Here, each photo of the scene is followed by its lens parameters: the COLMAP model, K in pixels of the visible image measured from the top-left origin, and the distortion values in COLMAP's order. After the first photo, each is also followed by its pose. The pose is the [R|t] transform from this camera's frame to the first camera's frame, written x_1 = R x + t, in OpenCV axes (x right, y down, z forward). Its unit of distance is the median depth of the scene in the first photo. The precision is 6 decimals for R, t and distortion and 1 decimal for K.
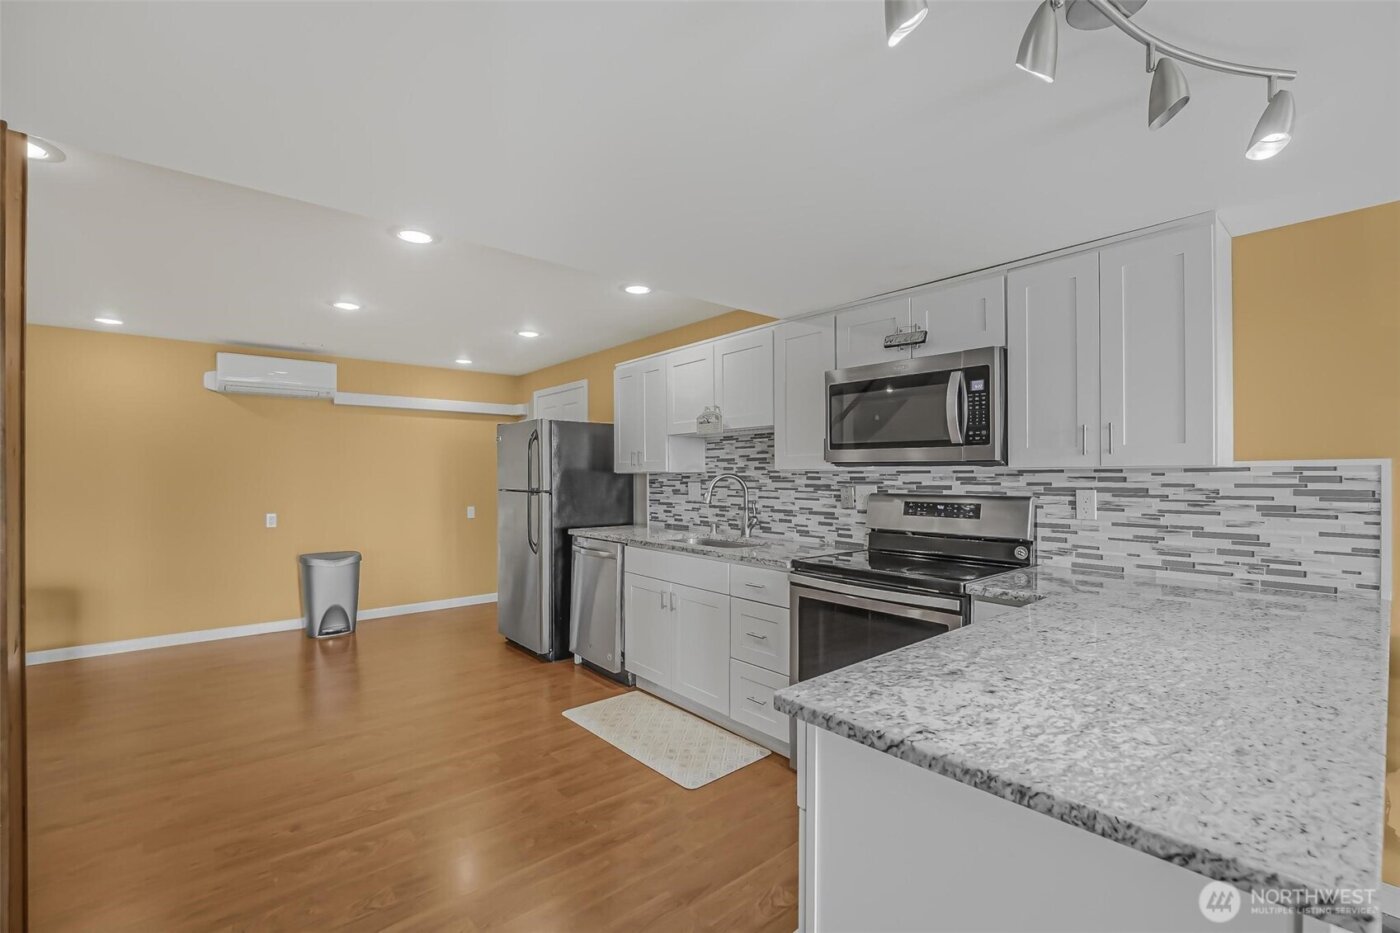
lens RADIAL K [[584.3, 0, 705.0], [0, 584.3, 480.5], [0, 0, 1]] dist [-0.031912, -0.000079]
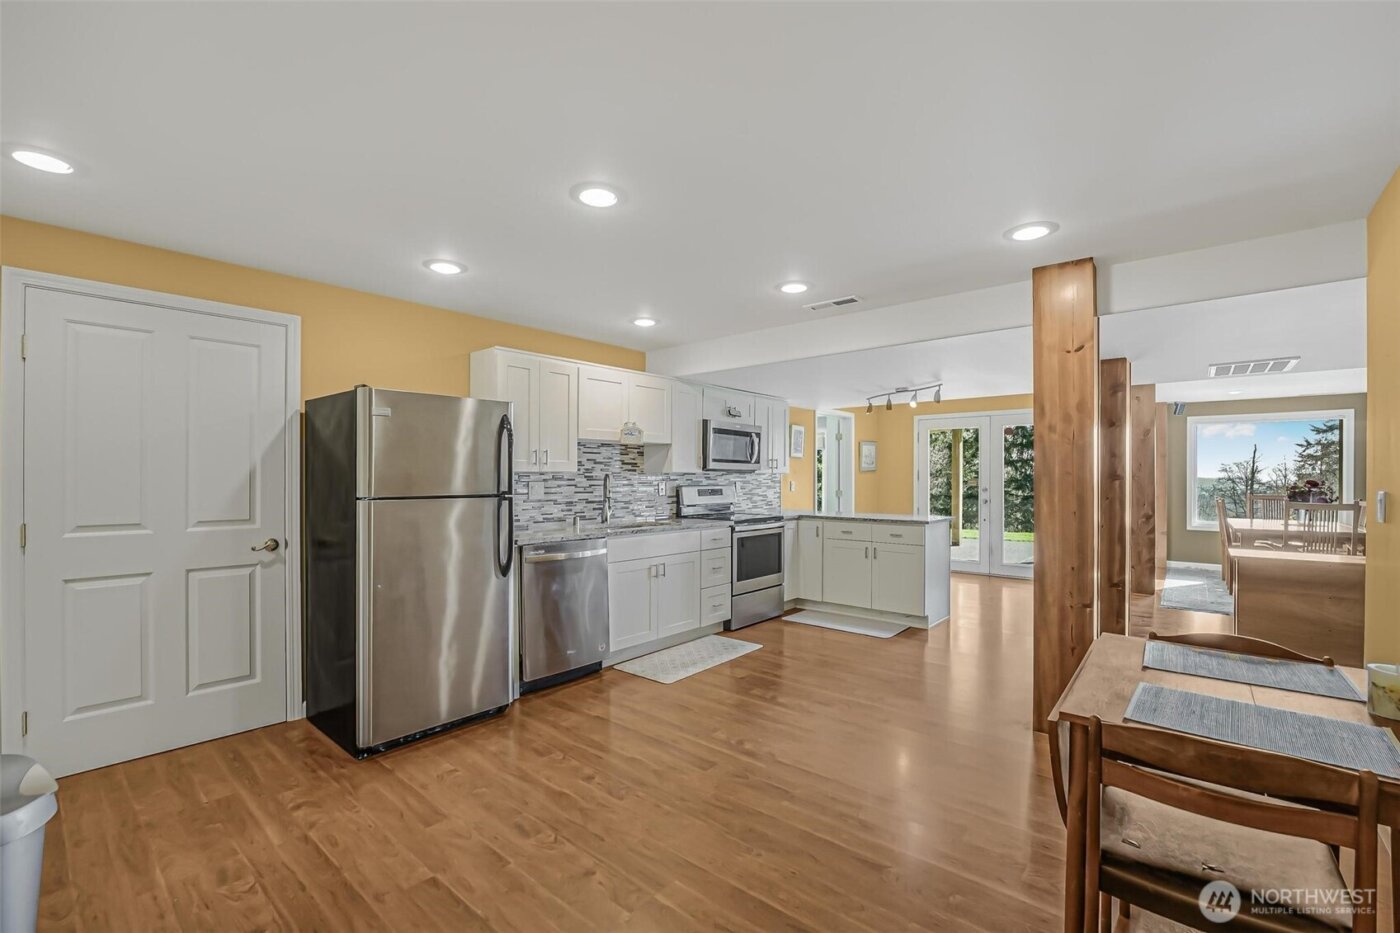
lens RADIAL K [[584.3, 0, 709.5], [0, 584.3, 468.7], [0, 0, 1]] dist [-0.031912, -0.000079]
pose [[-0.130972, 0.012193, 0.991311, -1.299773], [0.004597, 0.999921, -0.011691, -0.007716], [-0.991375, 0.003026, -0.131018, 0.992634]]
